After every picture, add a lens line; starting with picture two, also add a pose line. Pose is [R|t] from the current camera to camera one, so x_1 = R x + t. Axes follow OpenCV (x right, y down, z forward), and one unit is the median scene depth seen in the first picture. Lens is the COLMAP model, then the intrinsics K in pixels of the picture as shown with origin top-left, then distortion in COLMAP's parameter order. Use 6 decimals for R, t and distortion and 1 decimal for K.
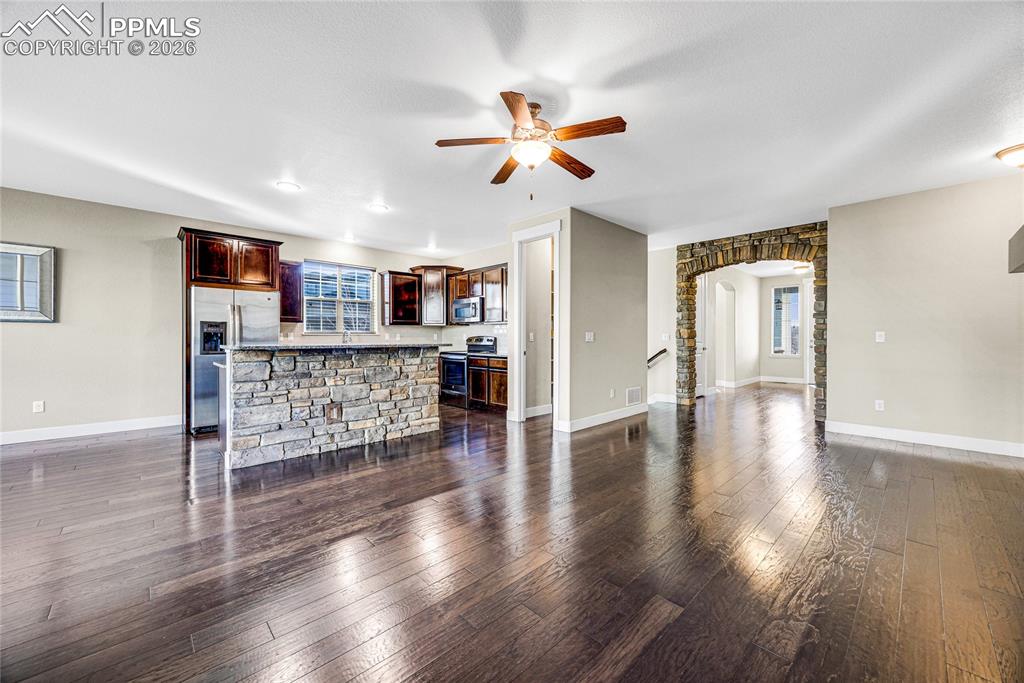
lens RADIAL K [[400.5, 0, 520.2], [0, 400.5, 340.8], [0, 0, 1]] dist [-0.000918, 0.000931]
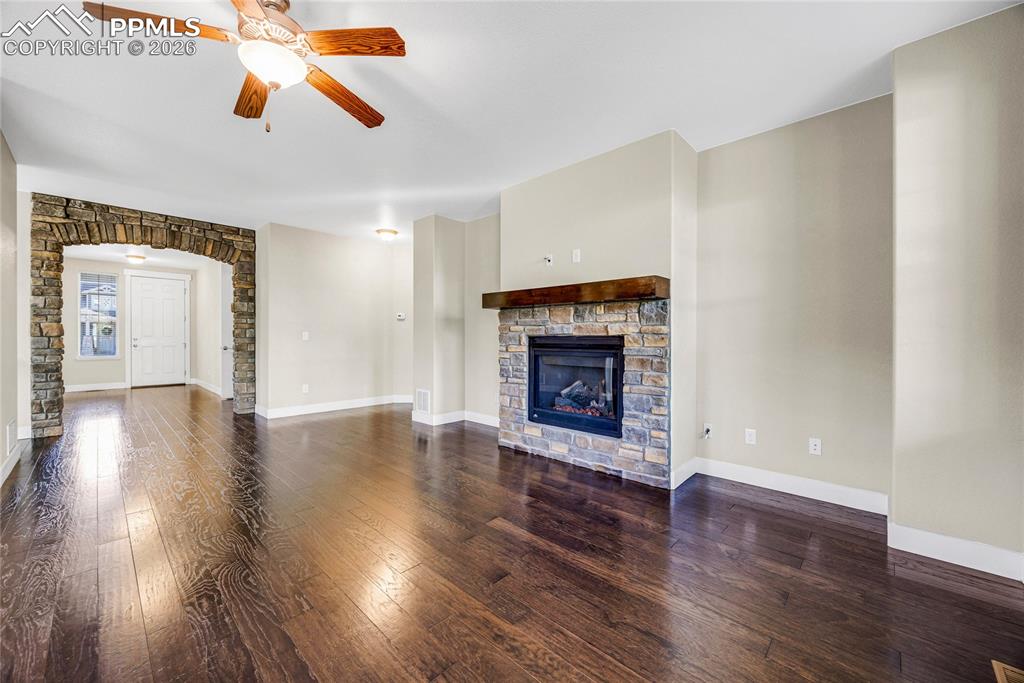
lens RADIAL K [[400.5, 0, 512.2], [0, 400.5, 340.3], [0, 0, 1]] dist [-0.000918, 0.000931]
pose [[-0.042594, -0.004055, 0.999084, -0.309737], [0.003064, 0.999987, 0.004190, -0.000164], [-0.999088, 0.003240, -0.042581, 0.286409]]
